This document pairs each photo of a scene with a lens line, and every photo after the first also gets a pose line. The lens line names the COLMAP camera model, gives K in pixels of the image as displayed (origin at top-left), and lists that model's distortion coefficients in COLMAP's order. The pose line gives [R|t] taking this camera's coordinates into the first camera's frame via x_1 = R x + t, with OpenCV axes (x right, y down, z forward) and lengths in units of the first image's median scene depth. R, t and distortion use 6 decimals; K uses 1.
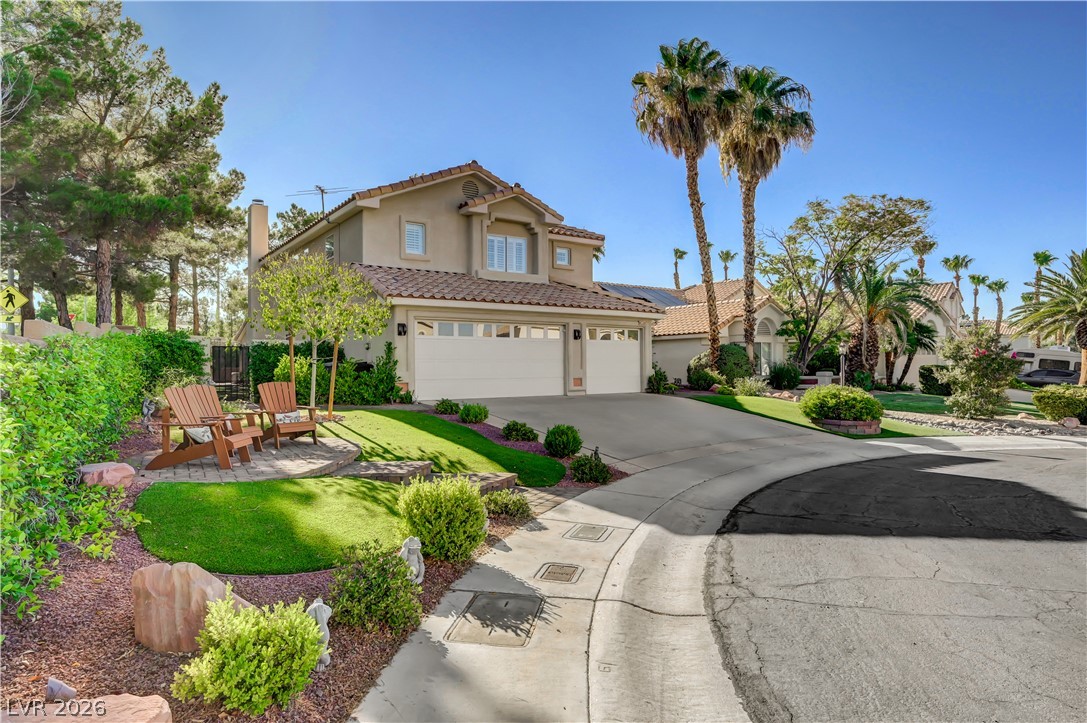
lens RADIAL K [[644.9, 0, 542.0], [0, 644.9, 366.4], [0, 0, 1]] dist [0.060957, 0.000091]
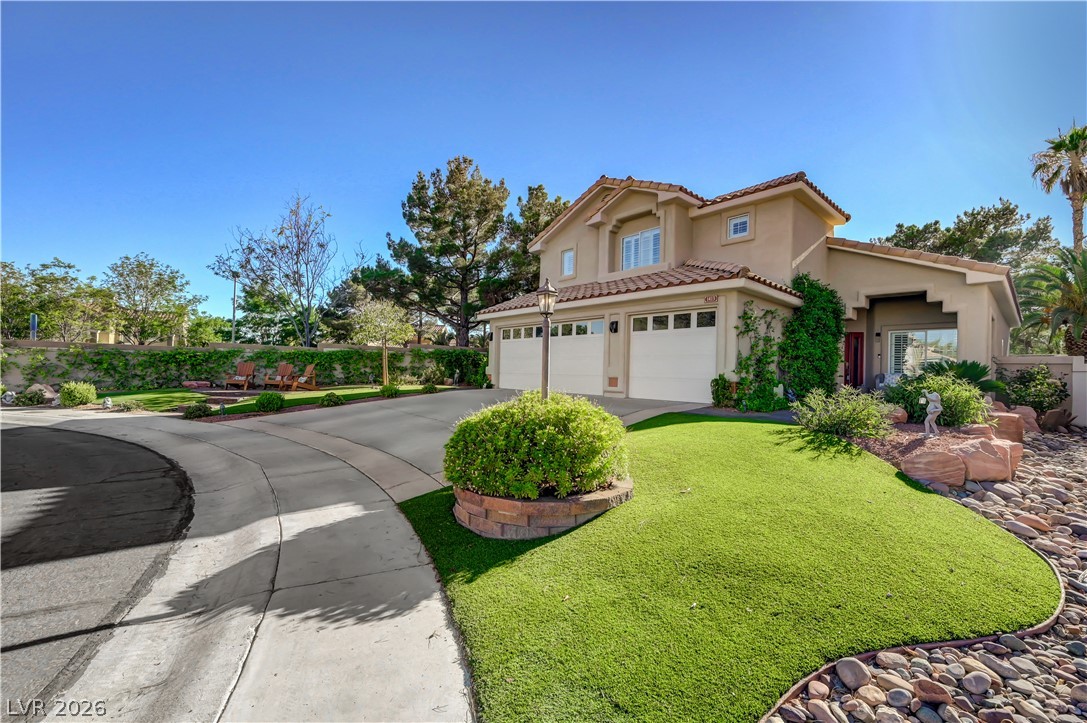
lens RADIAL K [[448.3, 0, 545.9], [0, 448.3, 372.9], [0, 0, 1]] dist [0.000219, -0.000126]
pose [[0.105401, 0.004685, -0.994419, 0.611926], [-0.030136, 0.999545, 0.001515, 0.013281], [0.993973, 0.029808, 0.105494, 0.810622]]
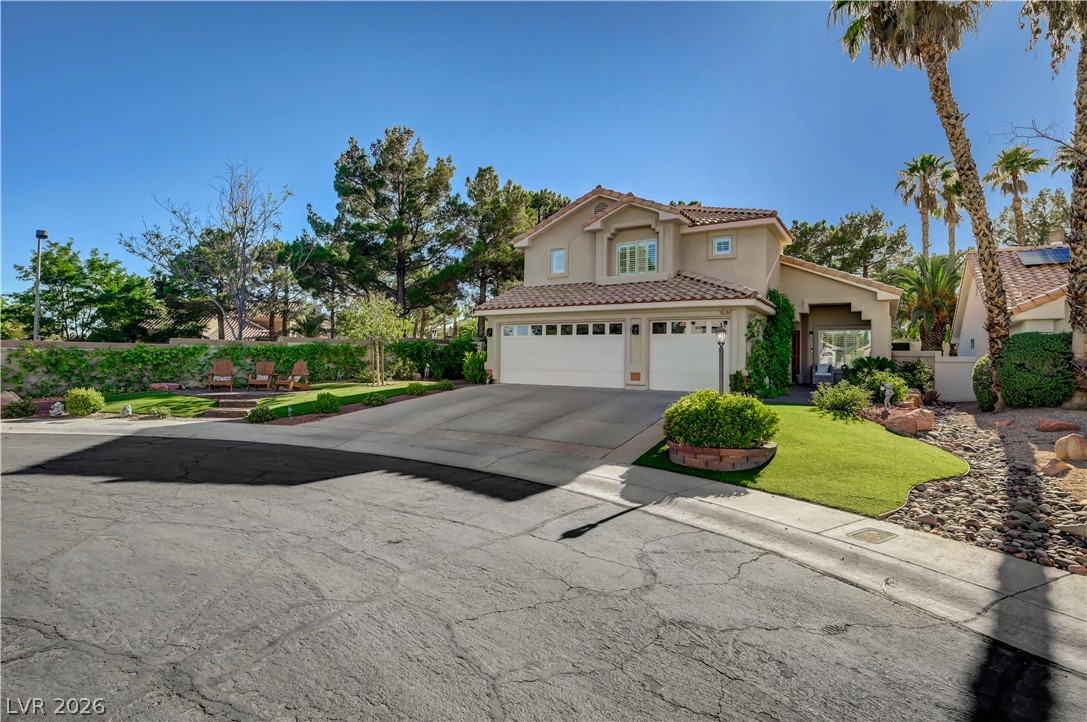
lens RADIAL K [[549.7, 0, 543.5], [0, 549.7, 361.0], [0, 0, 1]] dist [-0.000082, 0.000426]
pose [[0.375338, 0.009975, -0.926834, 0.760961], [-0.019648, 0.999803, 0.002804, 0.000318], [0.926680, 0.017158, 0.375460, 0.521432]]
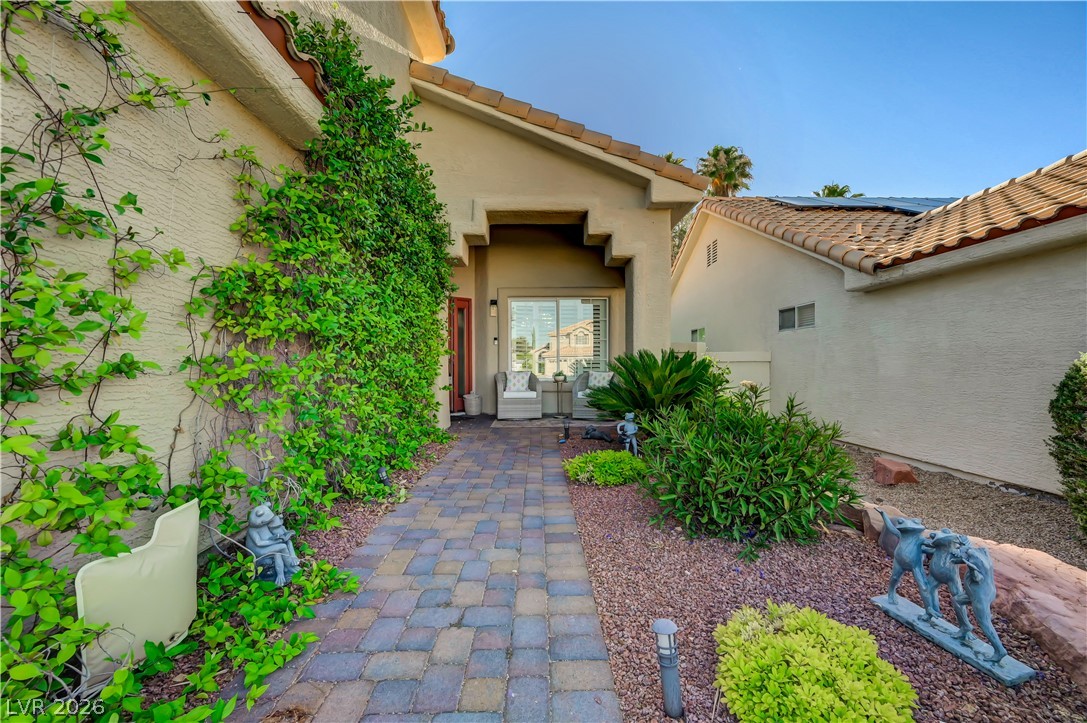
lens RADIAL K [[448.3, 0, 545.9], [0, 448.3, 372.9], [0, 0, 1]] dist [0.000219, -0.000126]
pose [[0.817744, 0.008794, -0.575514, 0.239296], [0.001233, 0.999854, 0.017030, -0.006334], [0.575580, -0.014636, 0.817614, 1.097660]]
